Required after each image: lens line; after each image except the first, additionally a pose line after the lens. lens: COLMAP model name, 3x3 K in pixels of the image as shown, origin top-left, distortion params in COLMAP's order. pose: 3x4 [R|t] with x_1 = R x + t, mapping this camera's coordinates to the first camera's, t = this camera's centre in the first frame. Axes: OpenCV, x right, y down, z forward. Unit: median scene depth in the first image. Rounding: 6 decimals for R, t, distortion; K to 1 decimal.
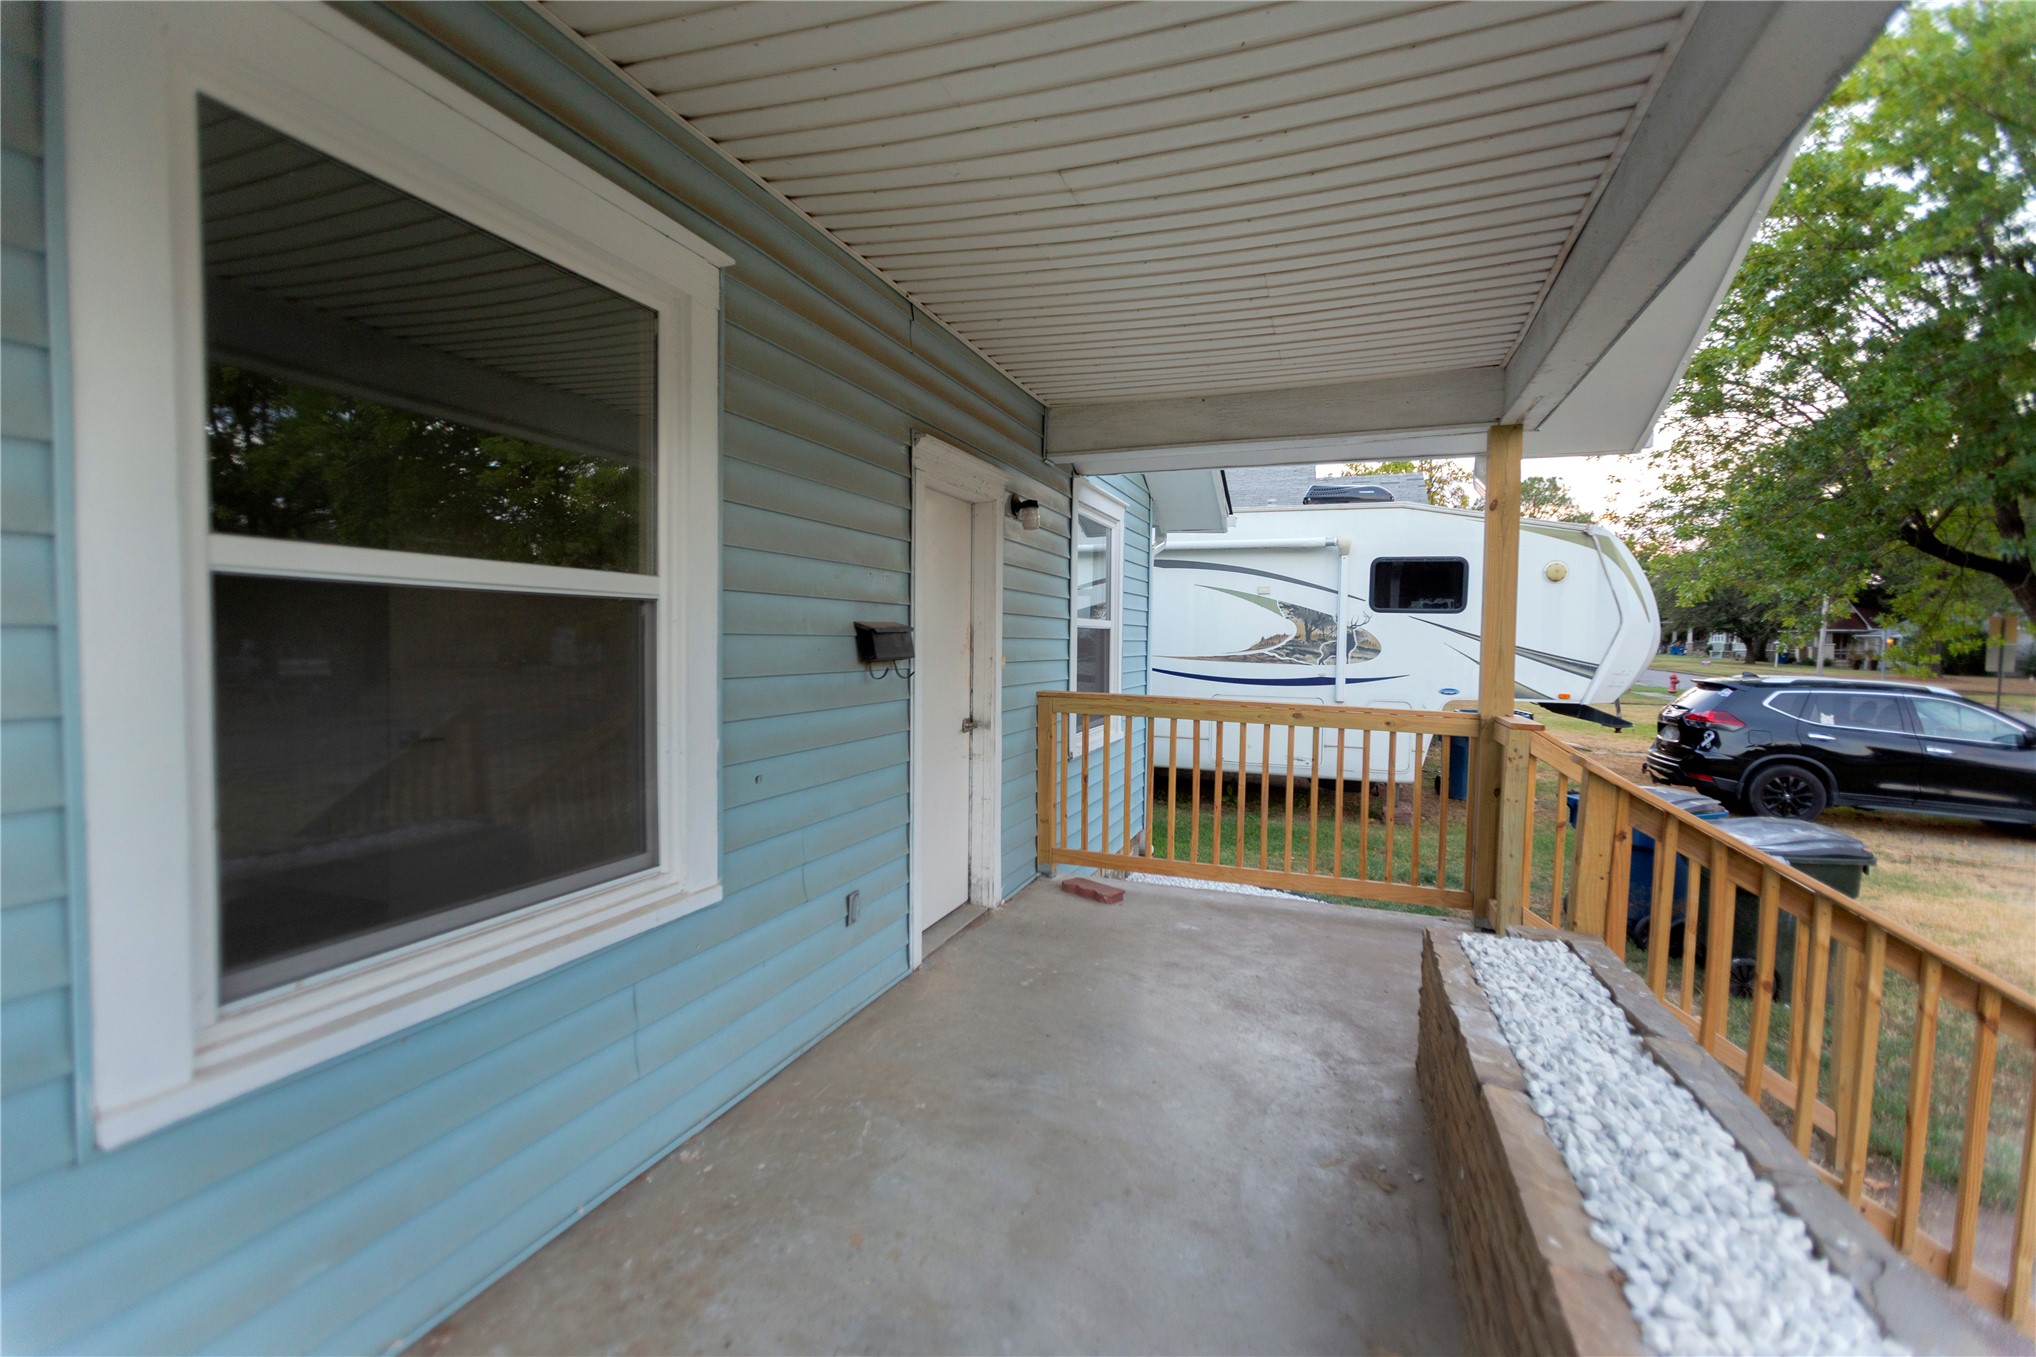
lens RADIAL K [[904.6, 0, 1010.2], [0, 904.6, 680.4], [0, 0, 1]] dist [-0.027044, 0.028950]
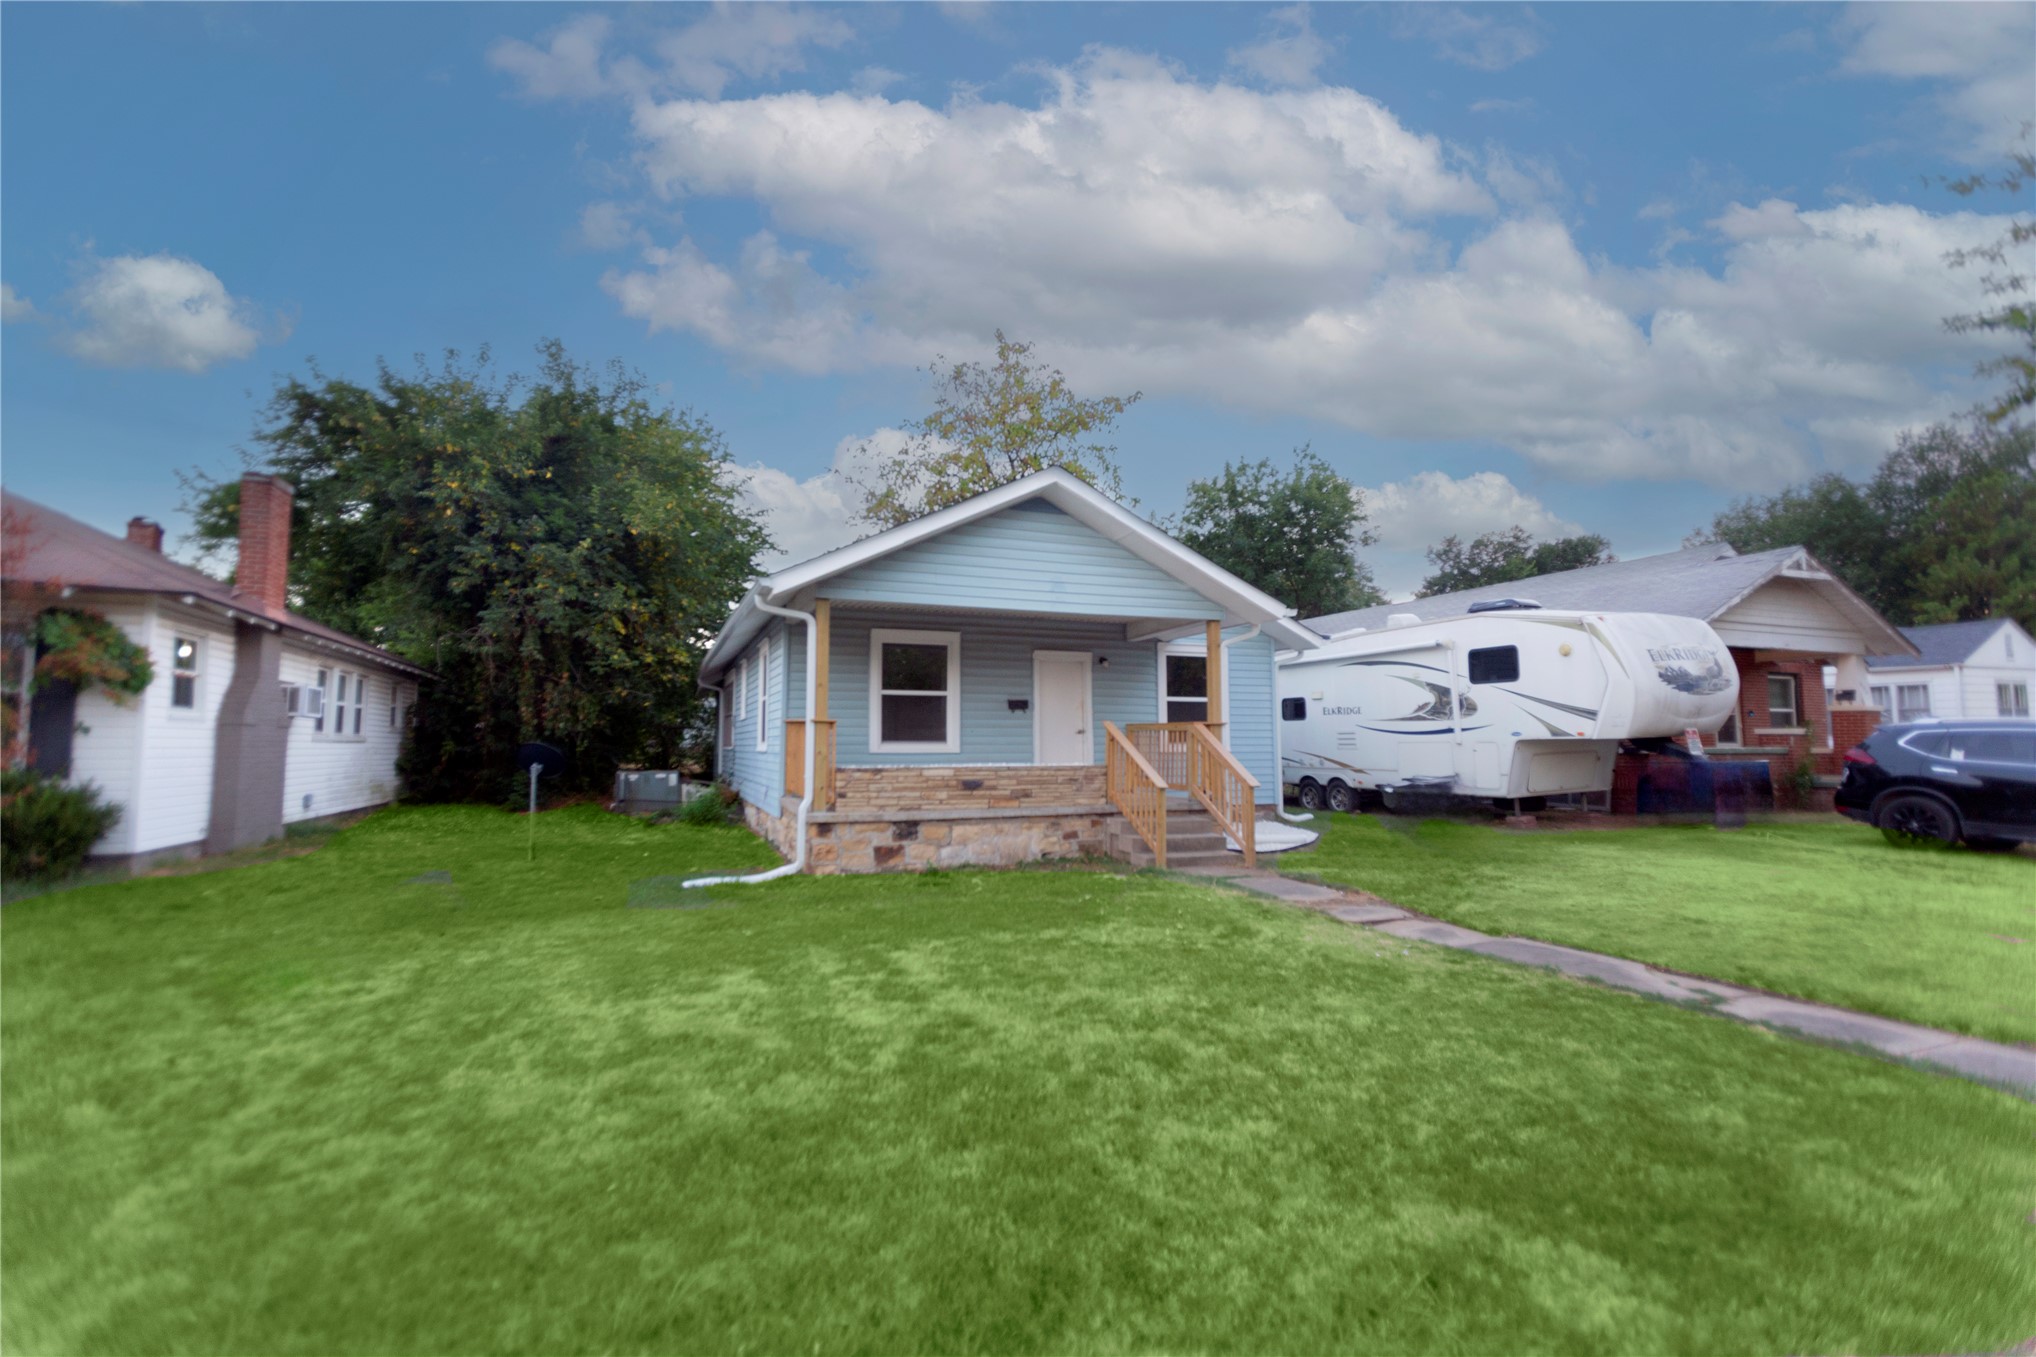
lens RADIAL K [[904.6, 0, 1010.2], [0, 904.6, 680.4], [0, 0, 1]] dist [-0.027044, 0.028950]
pose [[0.665652, -0.069258, -0.743041, 3.256343], [-0.025076, 0.993046, -0.115025, 0.365470], [0.745841, 0.095199, 0.659286, -1.951633]]
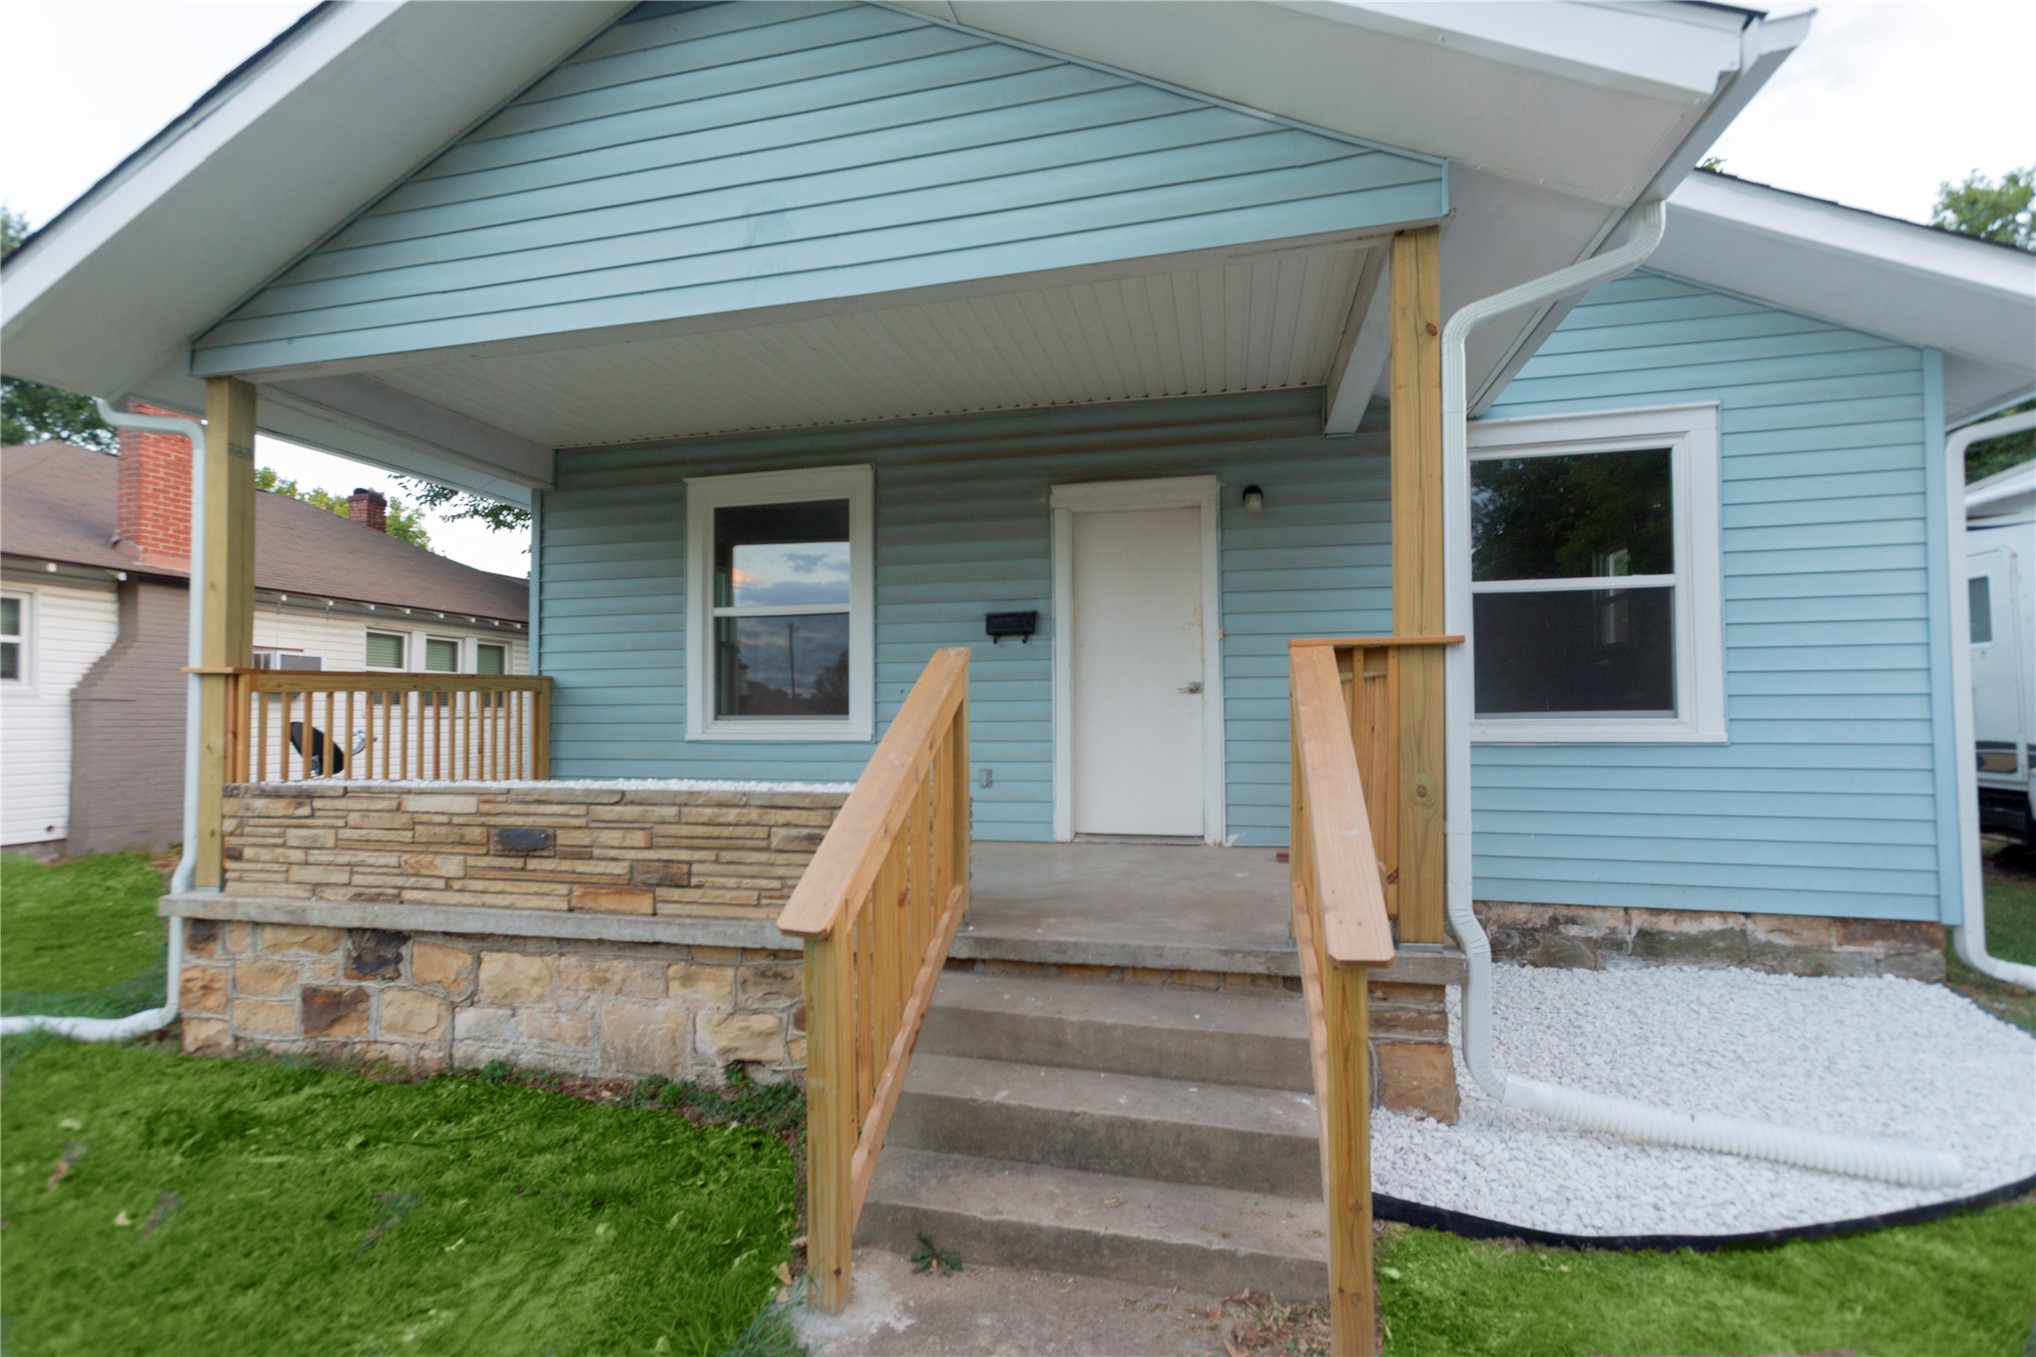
lens RADIAL K [[996.9, 0, 973.6], [0, 996.9, 693.0], [0, 0, 1]] dist [0.003704, 0.000467]
pose [[0.096291, -0.040858, -0.994514, 1.894727], [-0.040939, 0.998149, -0.044971, 0.195127], [0.994511, 0.045044, 0.094440, 0.870206]]
